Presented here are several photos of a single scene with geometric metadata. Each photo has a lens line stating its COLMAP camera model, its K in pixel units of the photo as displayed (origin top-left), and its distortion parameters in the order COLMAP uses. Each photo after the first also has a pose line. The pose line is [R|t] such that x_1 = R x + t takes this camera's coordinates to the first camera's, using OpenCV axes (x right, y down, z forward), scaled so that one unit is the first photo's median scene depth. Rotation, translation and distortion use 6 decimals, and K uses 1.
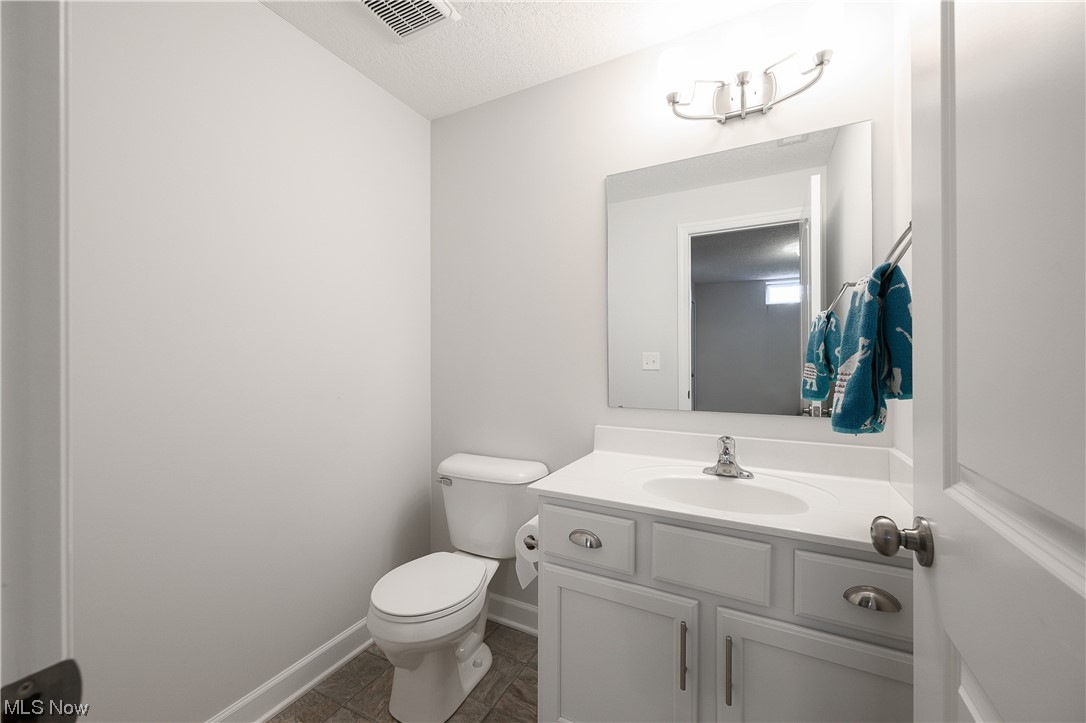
lens RADIAL K [[432.3, 0, 542.6], [0, 432.3, 360.0], [0, 0, 1]] dist [0.000323, 0.000276]
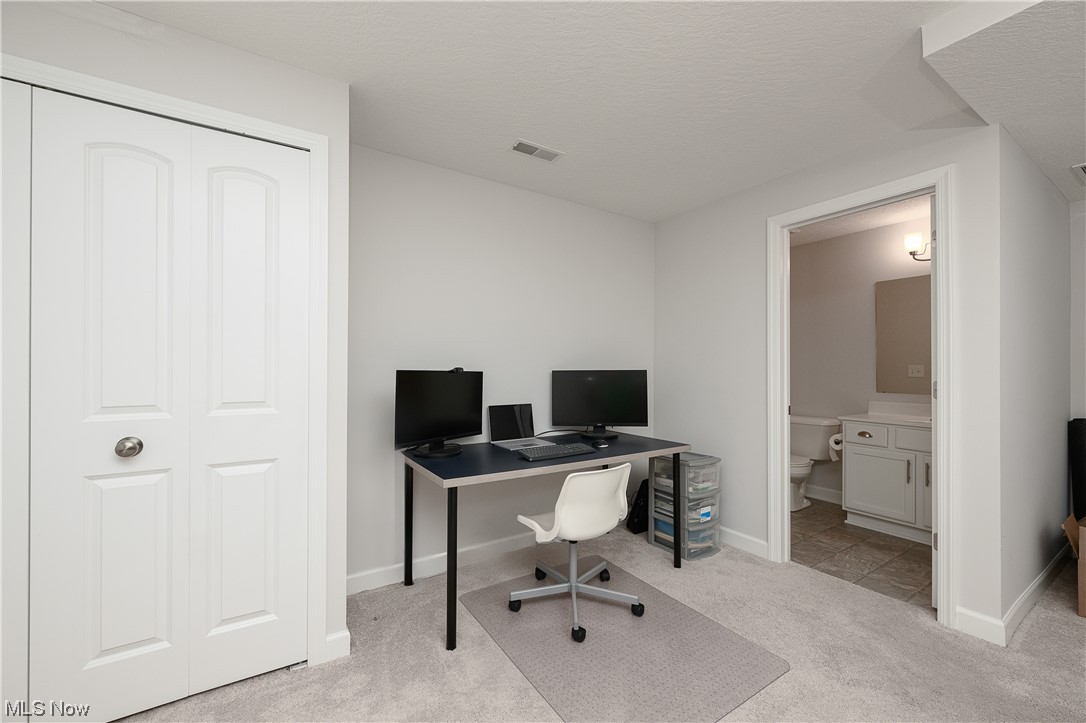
lens RADIAL K [[432.3, 0, 542.6], [0, 432.3, 360.0], [0, 0, 1]] dist [0.000323, 0.000276]
pose [[0.870351, -0.000154, -0.492433, -0.266178], [-0.005581, 0.999933, -0.010176, -0.024780], [0.492401, 0.011605, 0.870291, -1.899151]]
